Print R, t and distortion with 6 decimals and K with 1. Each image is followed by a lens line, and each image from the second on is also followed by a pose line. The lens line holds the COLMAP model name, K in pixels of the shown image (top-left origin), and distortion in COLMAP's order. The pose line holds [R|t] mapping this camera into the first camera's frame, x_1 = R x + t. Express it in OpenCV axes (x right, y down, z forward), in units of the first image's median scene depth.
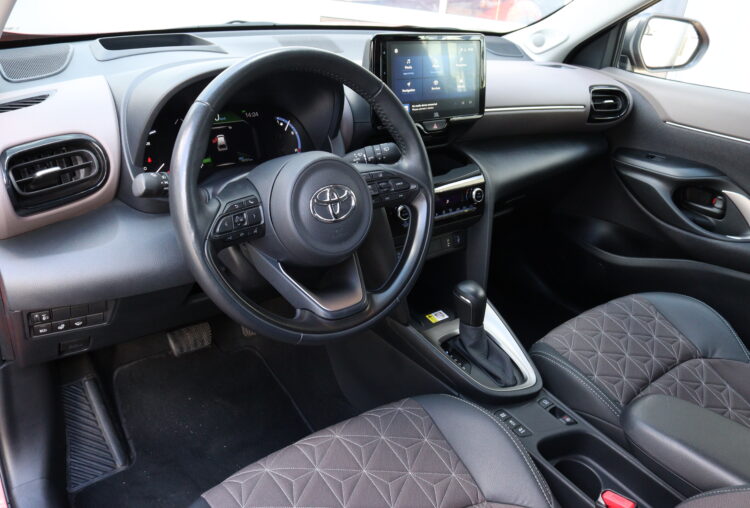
lens RADIAL K [[611.7, 0, 362.9], [0, 611.7, 249.3], [0, 0, 1]] dist [-0.167491, 0.125651]
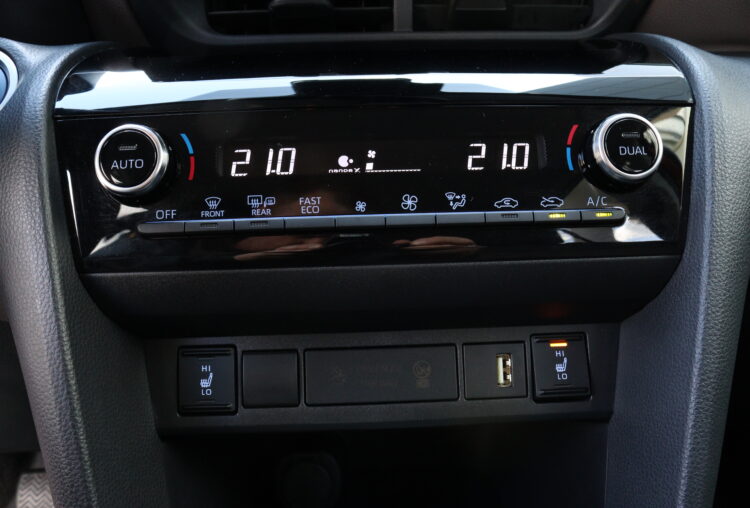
lens RADIAL K [[611.7, 0, 378.6], [0, 611.7, 254.9], [0, 0, 1]] dist [-0.167491, 0.125651]
pose [[0.808412, 0.028133, -0.587944, 0.246654], [-0.175524, 0.964935, -0.195170, -0.001415], [0.561837, 0.260976, 0.785003, 0.831998]]
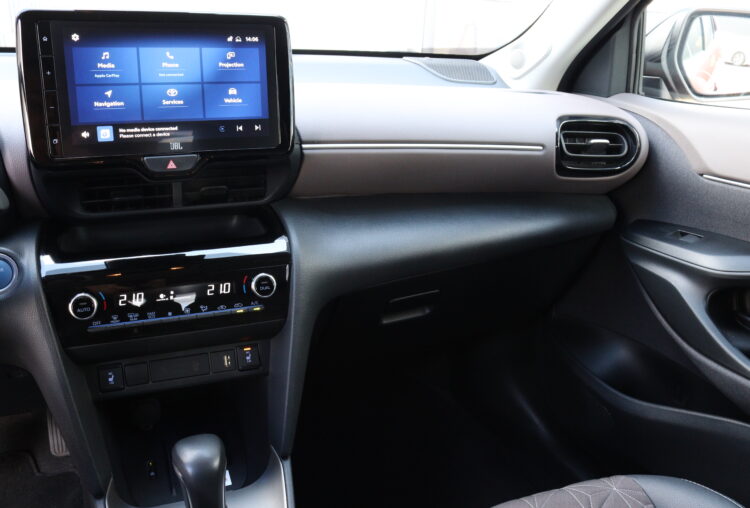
lens RADIAL K [[611.7, 0, 370.7], [0, 611.7, 252.2], [0, 0, 1]] dist [-0.167491, 0.125651]
pose [[0.965962, 0.047316, -0.254320, 0.446479], [-0.078522, 0.990374, -0.113985, -0.064297], [0.246478, 0.130075, 0.960380, 0.478169]]
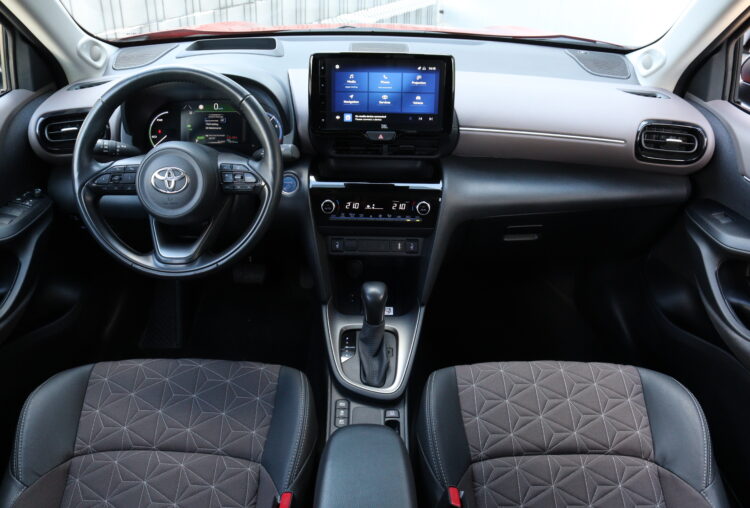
lens RADIAL K [[611.7, 0, 375.3], [0, 611.7, 249.4], [0, 0, 1]] dist [-0.167491, 0.125651]
pose [[0.788302, 0.247288, -0.563407, 0.753672], [-0.228519, 0.967853, 0.105069, -0.115456], [0.571278, 0.045924, 0.819471, 0.101685]]
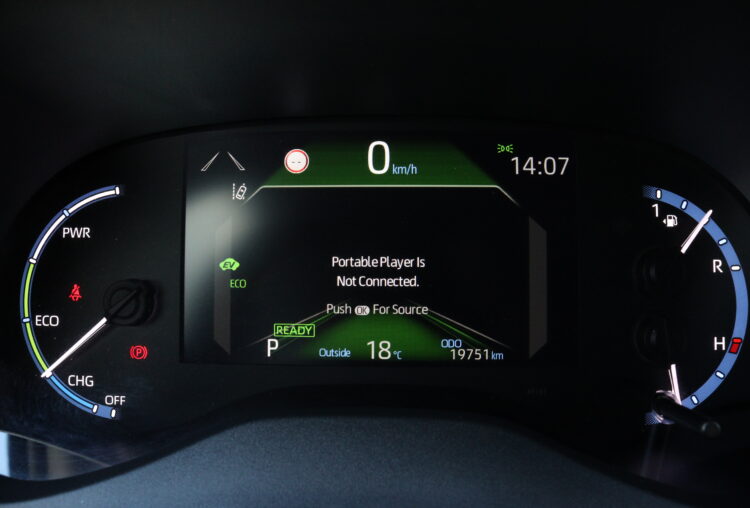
lens RADIAL K [[611.7, 0, 373.3], [0, 611.7, 255.3], [0, 0, 1]] dist [-0.167491, 0.125651]
pose [[0.758770, 0.166017, -0.629847, -0.070890], [-0.215178, 0.976573, -0.001815, -0.156022], [0.614790, 0.136907, 0.776717, 0.699558]]
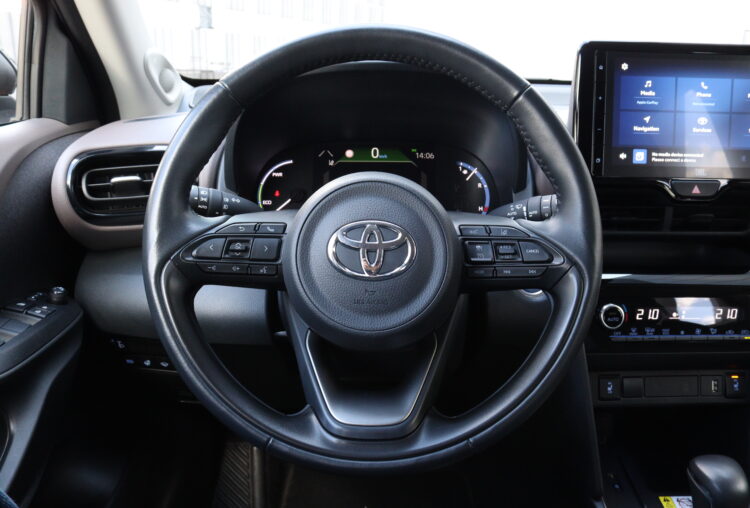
lens RADIAL K [[611.7, 0, 381.8], [0, 611.7, 254.4], [0, 0, 1]] dist [-0.167491, 0.125651]
pose [[0.789642, 0.108069, -0.603975, 0.228271], [-0.217051, 0.969917, -0.110227, -0.002959], [0.573894, 0.218133, 0.789344, 0.343468]]
